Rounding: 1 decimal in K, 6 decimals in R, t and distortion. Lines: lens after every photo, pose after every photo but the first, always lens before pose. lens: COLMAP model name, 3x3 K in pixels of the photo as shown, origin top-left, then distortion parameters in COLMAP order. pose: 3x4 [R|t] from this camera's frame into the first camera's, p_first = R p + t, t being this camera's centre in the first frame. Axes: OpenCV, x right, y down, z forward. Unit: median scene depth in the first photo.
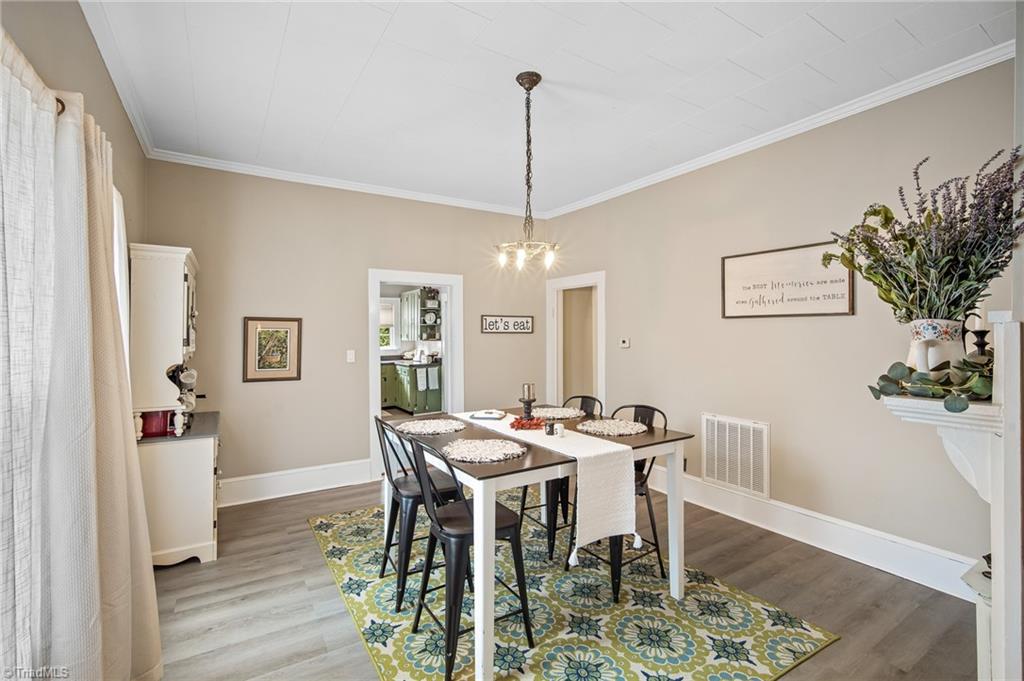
lens RADIAL K [[458.6, 0, 509.3], [0, 458.6, 329.2], [0, 0, 1]] dist [-0.022003, 0.000490]
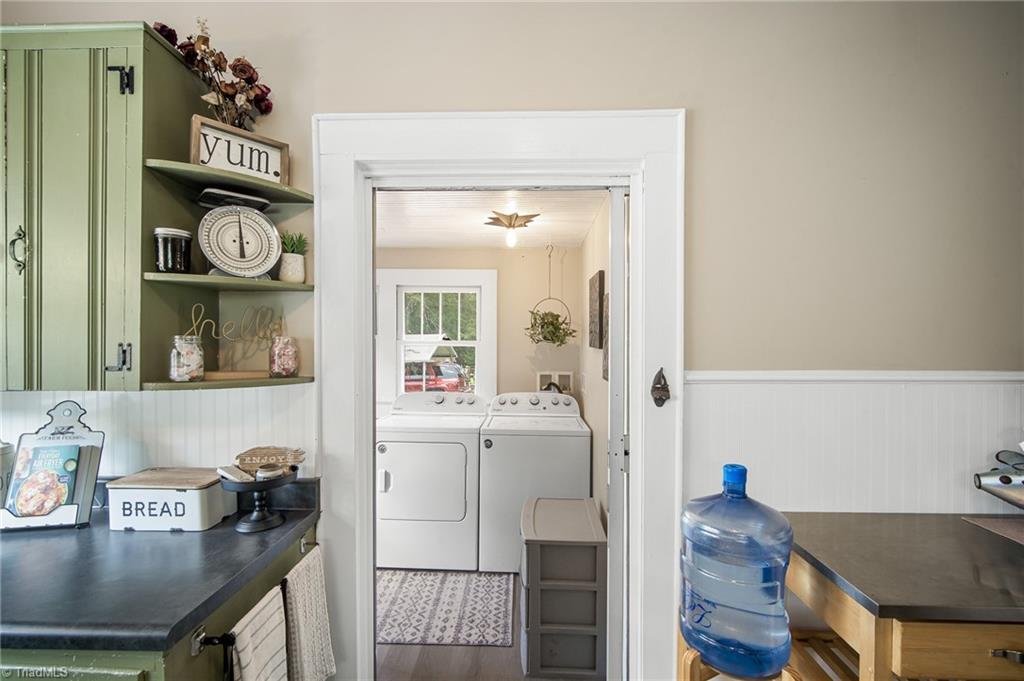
lens RADIAL K [[416.4, 0, 512.0], [0, 416.4, 340.5], [0, 0, 1]] dist [-0.030879, 0.000001]
pose [[0.560393, 0.002262, 0.828224, -0.234113], [-0.011788, 0.999917, 0.005245, 0.007814], [-0.828143, -0.012702, 0.560373, 0.843149]]
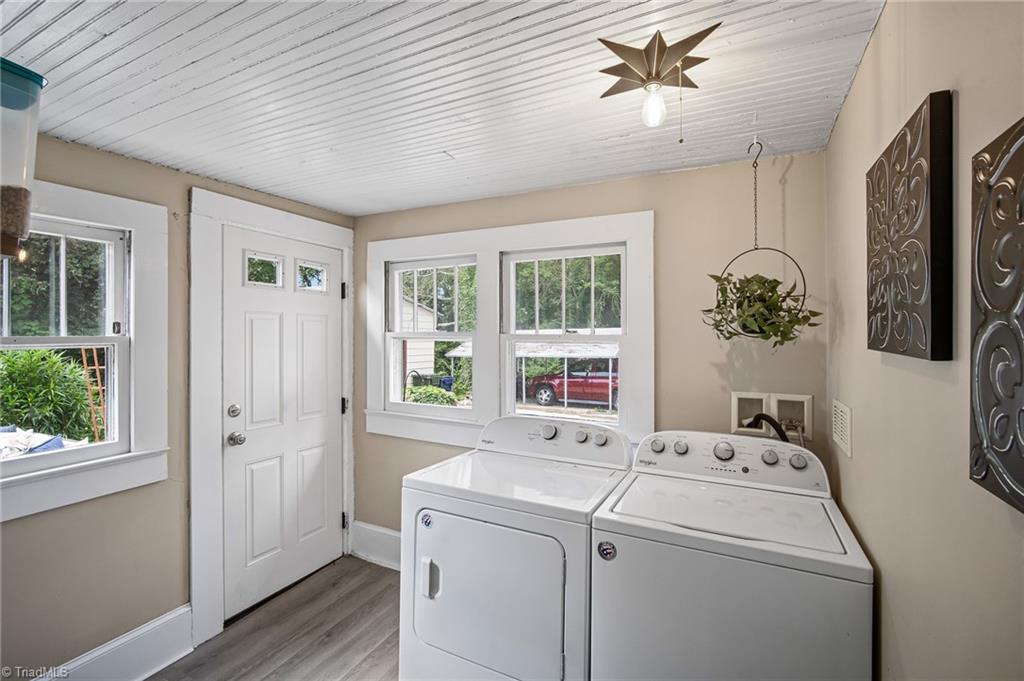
lens RADIAL K [[448.0, 0, 512.6], [0, 448.0, 332.1], [0, 0, 1]] dist [-0.018373, 0.000460]
pose [[0.853413, 0.001758, 0.521233, -0.094292], [-0.004120, 0.999986, 0.003373, 0.008648], [-0.521220, -0.005027, 0.853408, 0.915825]]
